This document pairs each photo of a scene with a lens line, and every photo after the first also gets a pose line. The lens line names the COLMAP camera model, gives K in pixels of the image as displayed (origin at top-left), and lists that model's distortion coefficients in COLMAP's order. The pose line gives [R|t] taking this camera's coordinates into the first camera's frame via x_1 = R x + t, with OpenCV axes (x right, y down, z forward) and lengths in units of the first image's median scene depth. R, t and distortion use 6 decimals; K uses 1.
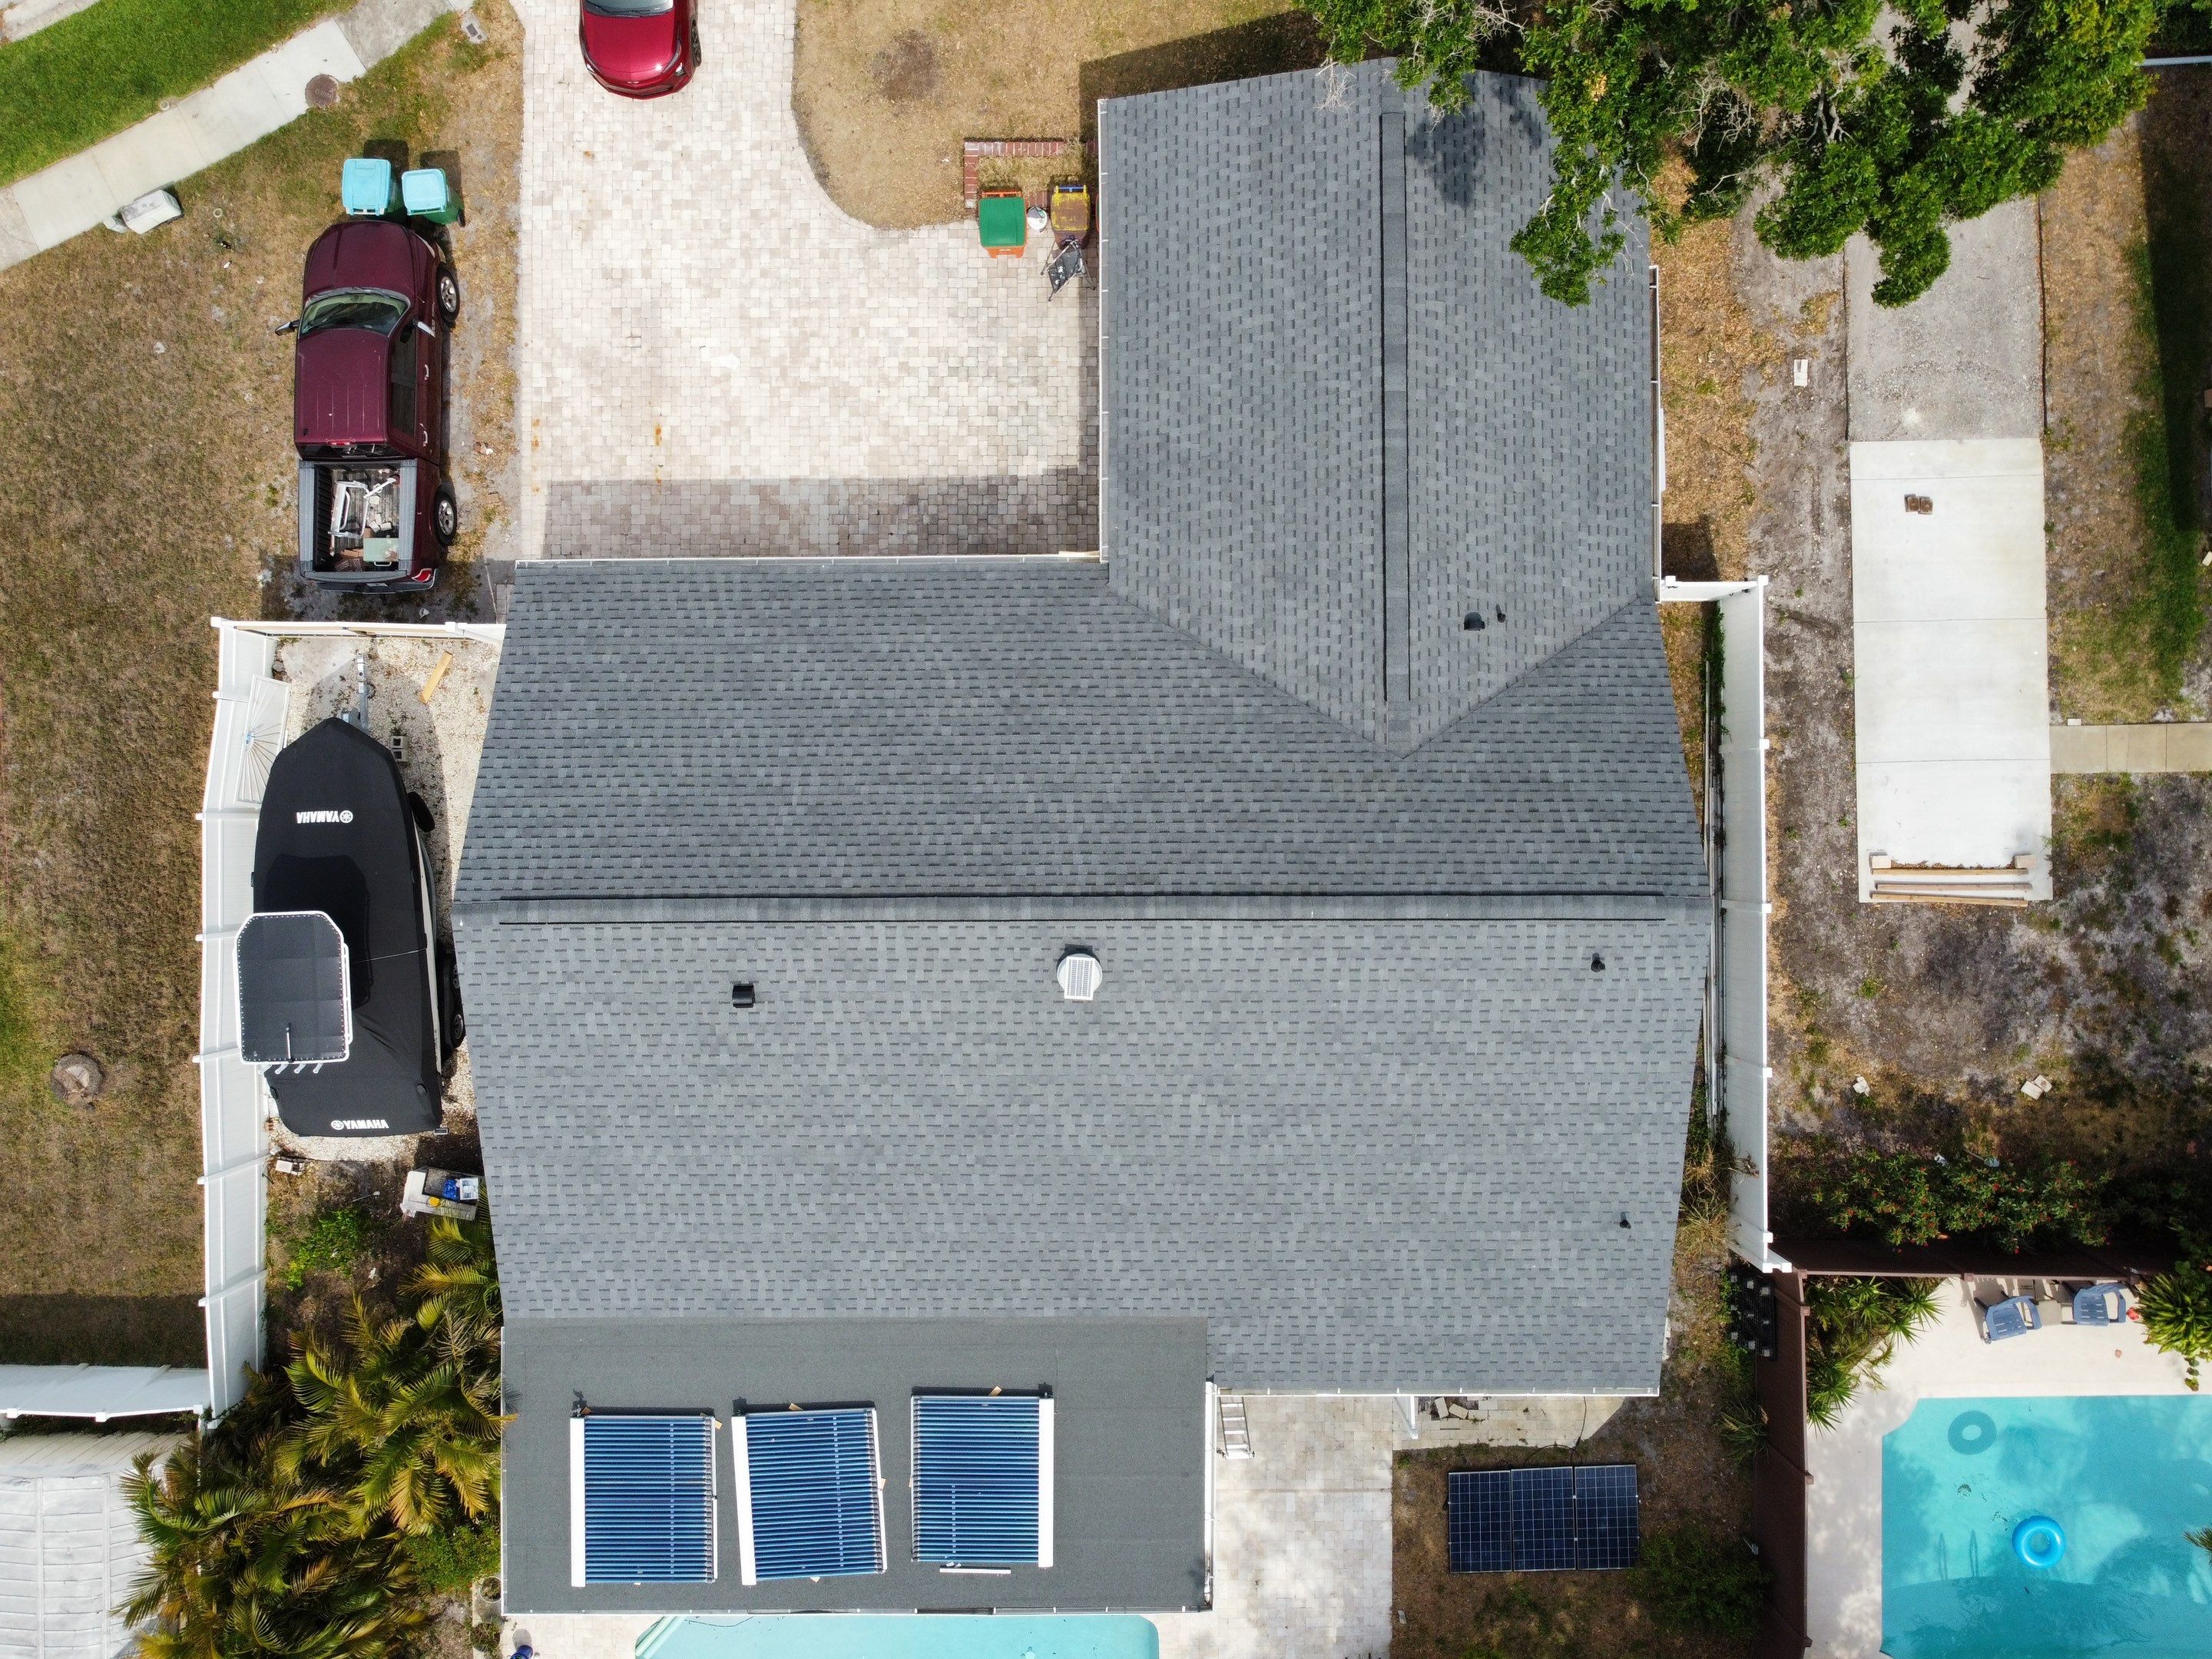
lens RADIAL K [[1680.0, 0, 1073.8], [0, 1680.0, 803.6], [0, 0, 1]] dist [0.007552, -0.013991]
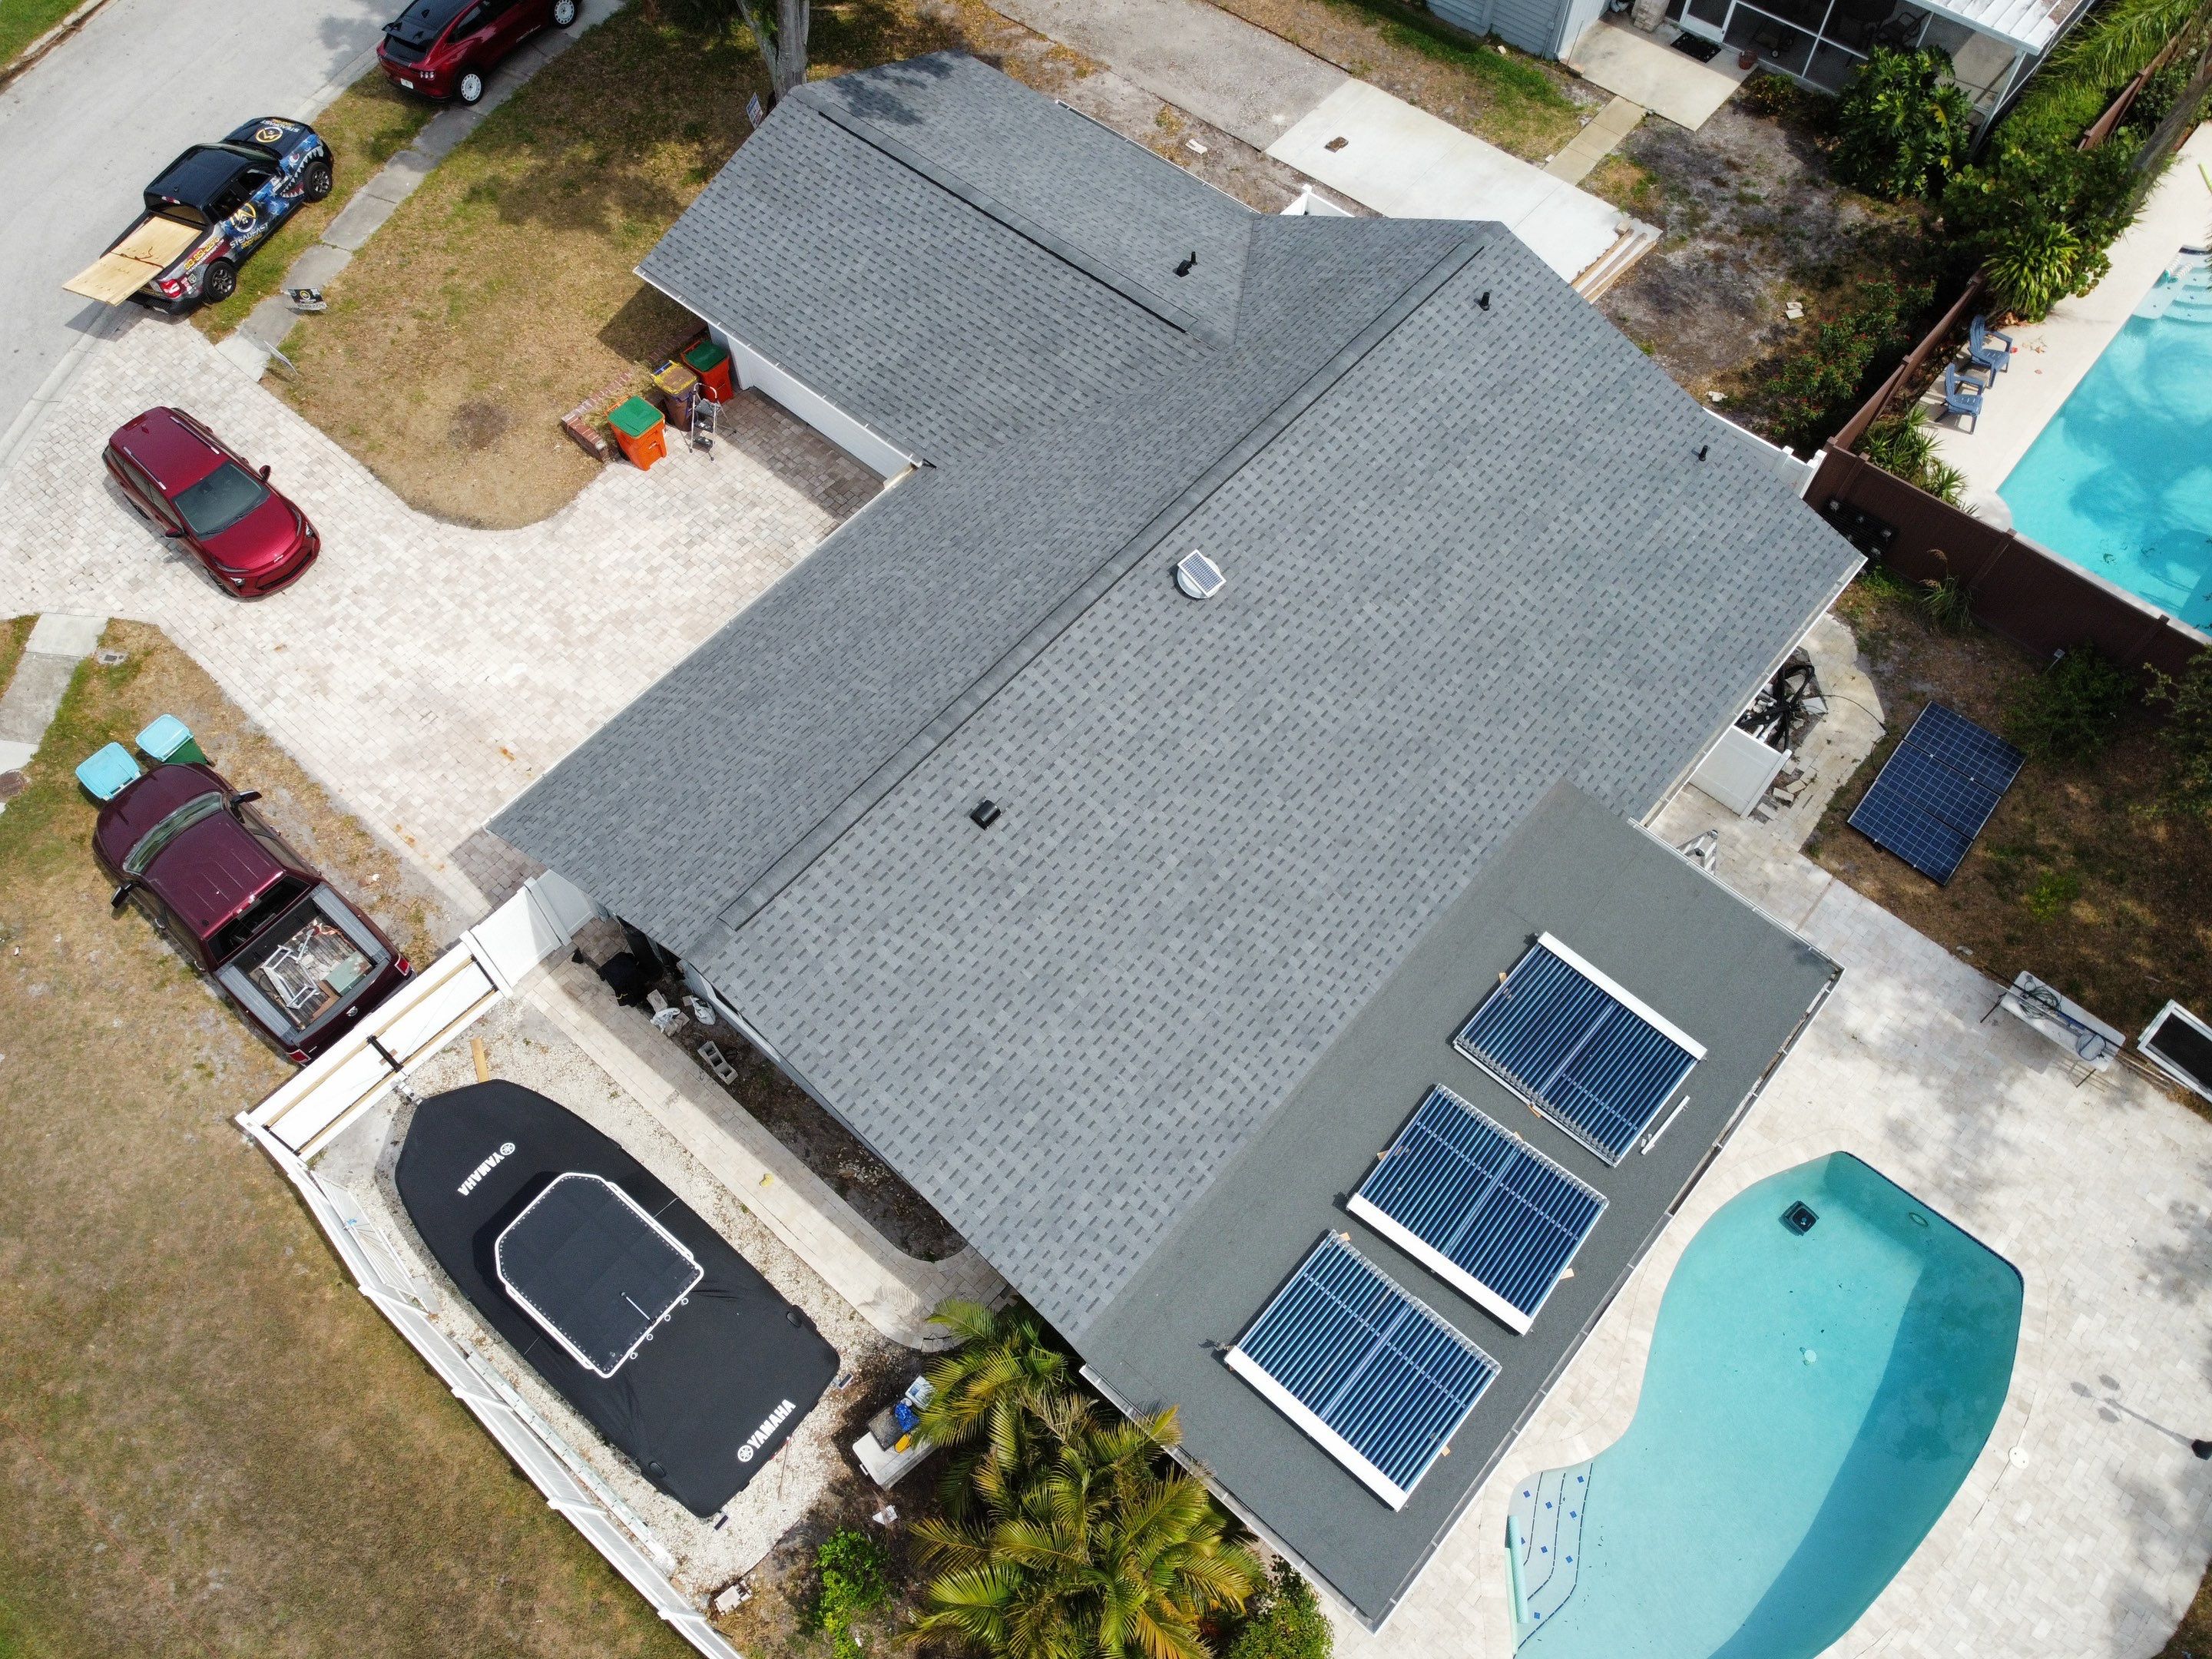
lens RADIAL K [[1680.0, 0, 1072.3], [0, 1680.0, 805.7], [0, 0, 1]] dist [0.007552, -0.013991]
pose [[0.665182, -0.639087, 0.386135, -0.459727], [0.746668, 0.572368, -0.338942, 0.408481], [-0.004398, 0.513773, 0.857915, 0.182422]]
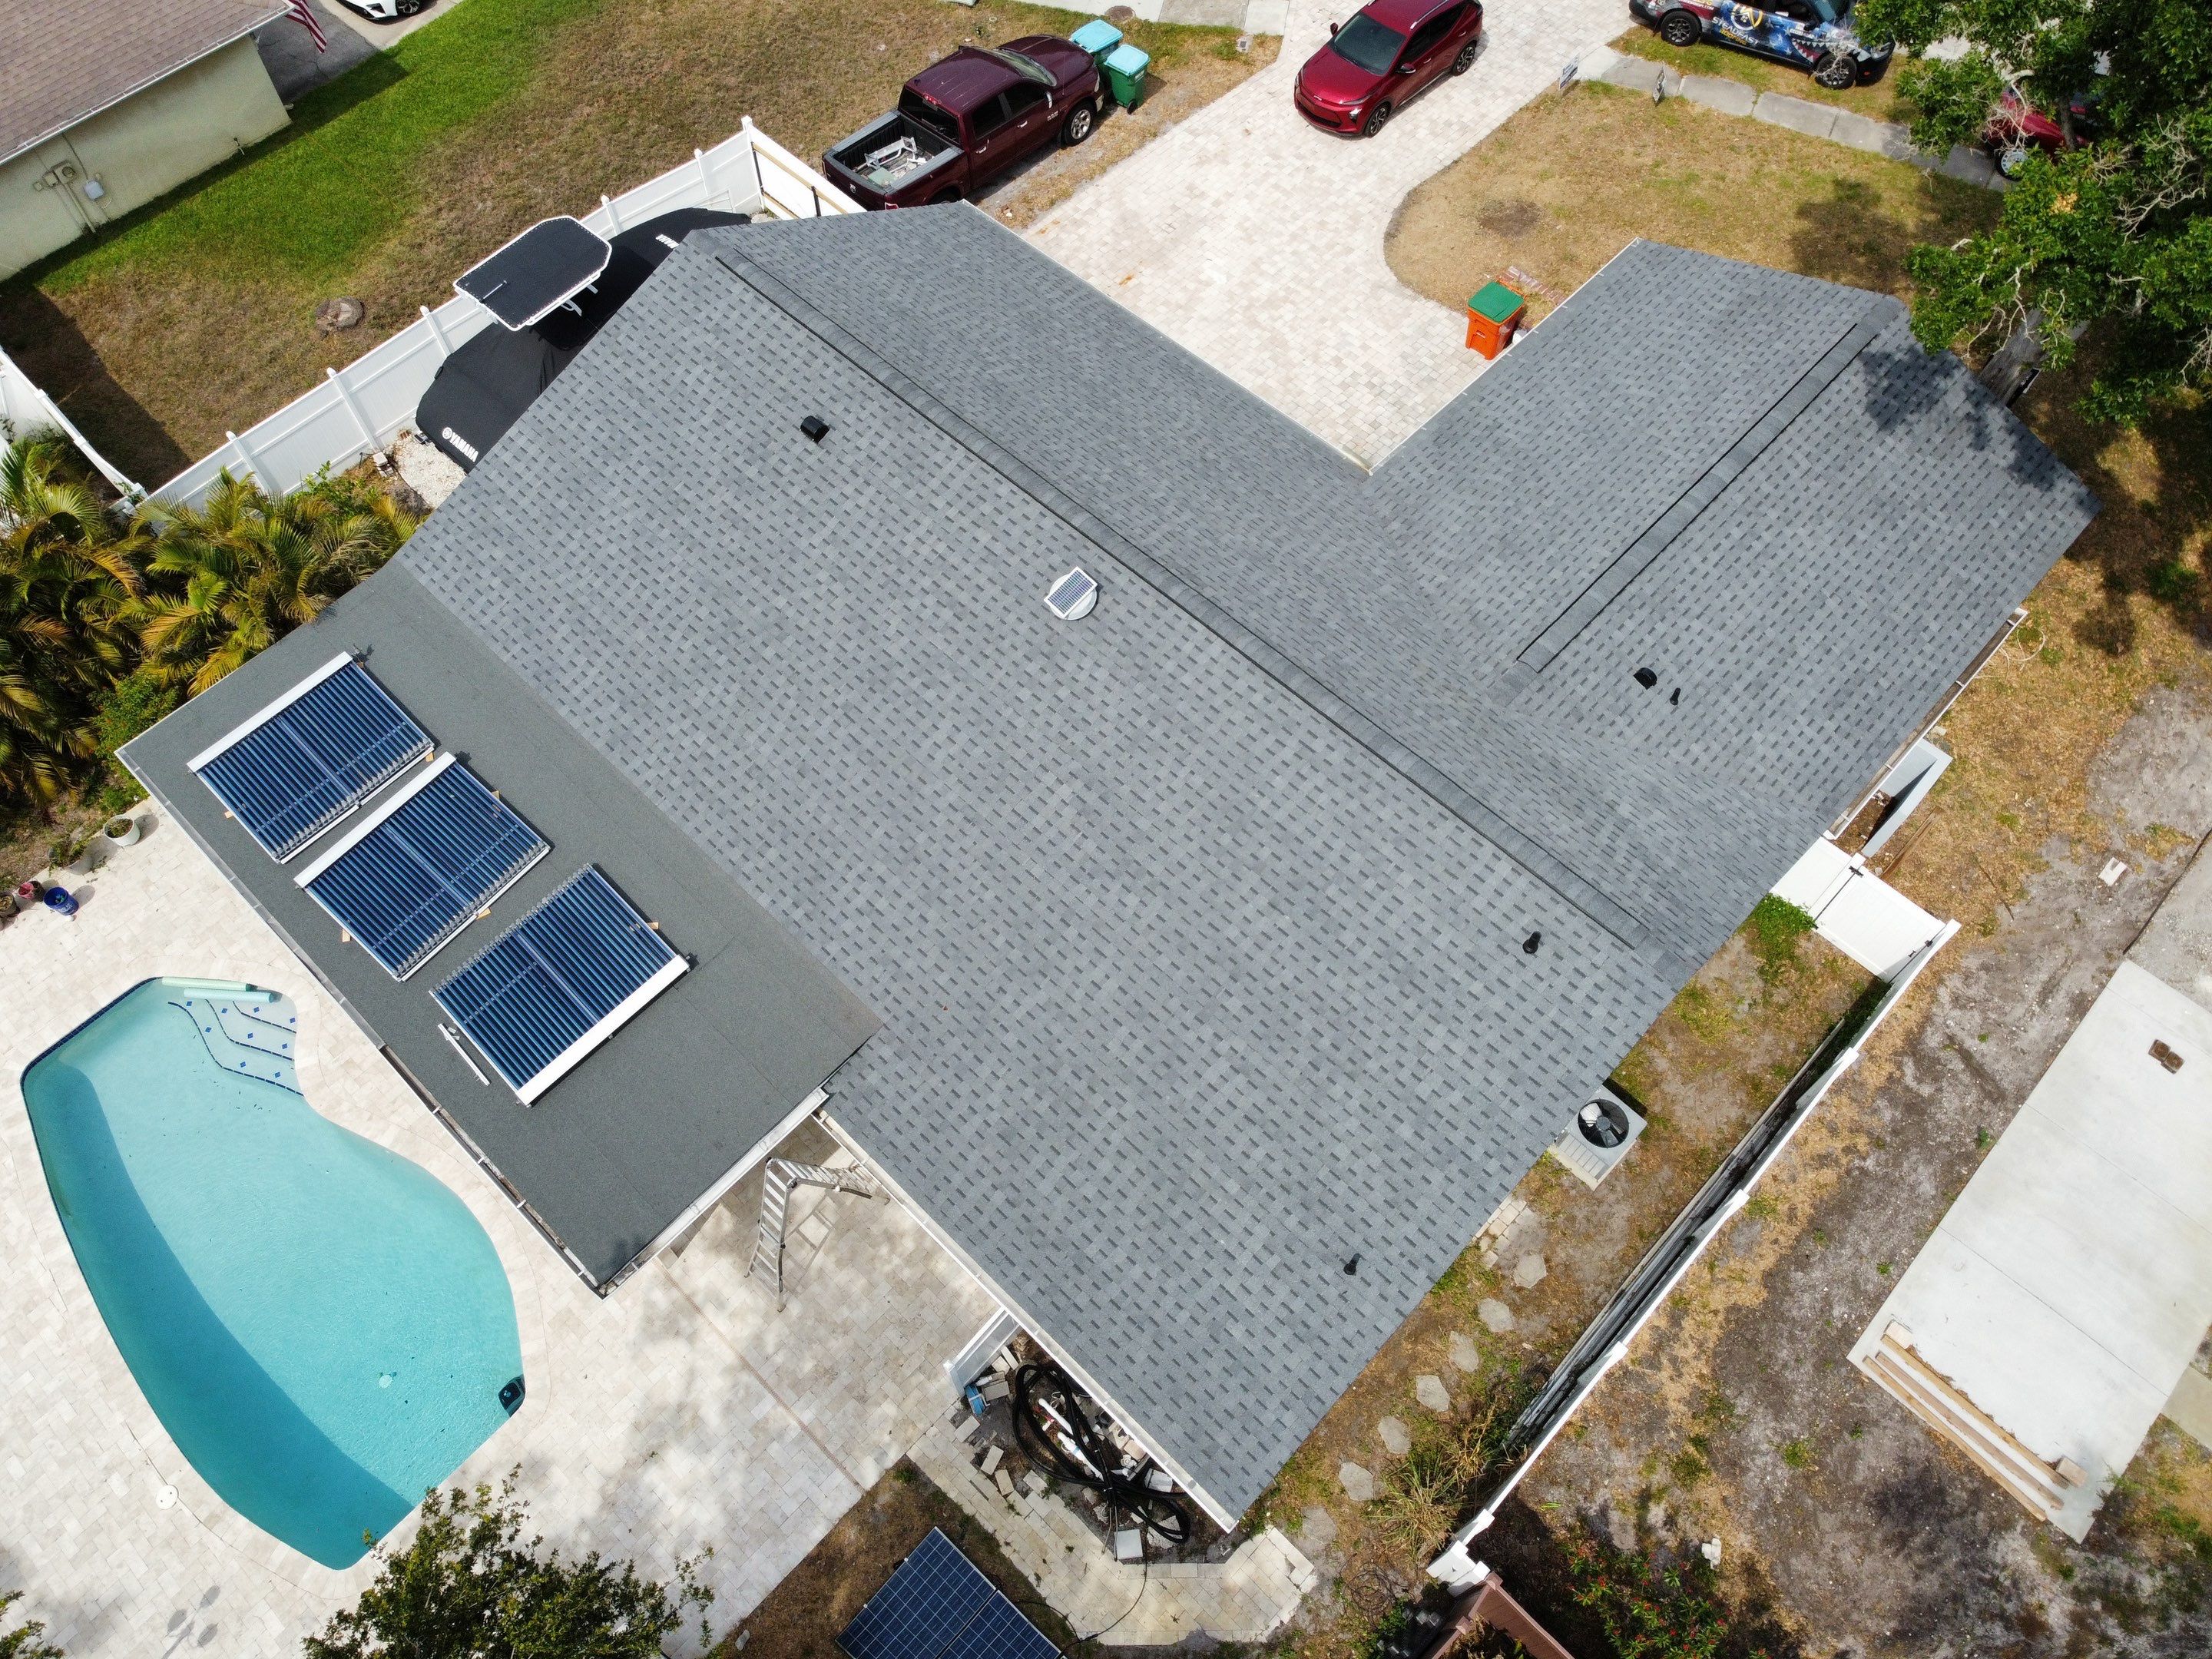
lens RADIAL K [[1680.0, 0, 1077.8], [0, 1680.0, 798.7], [0, 0, 1]] dist [0.007552, -0.013991]
pose [[0.714932, 0.605811, -0.349091, 0.348813], [-0.699129, 0.626194, -0.345108, 0.430826], [0.009529, 0.490789, 0.871226, 0.217445]]
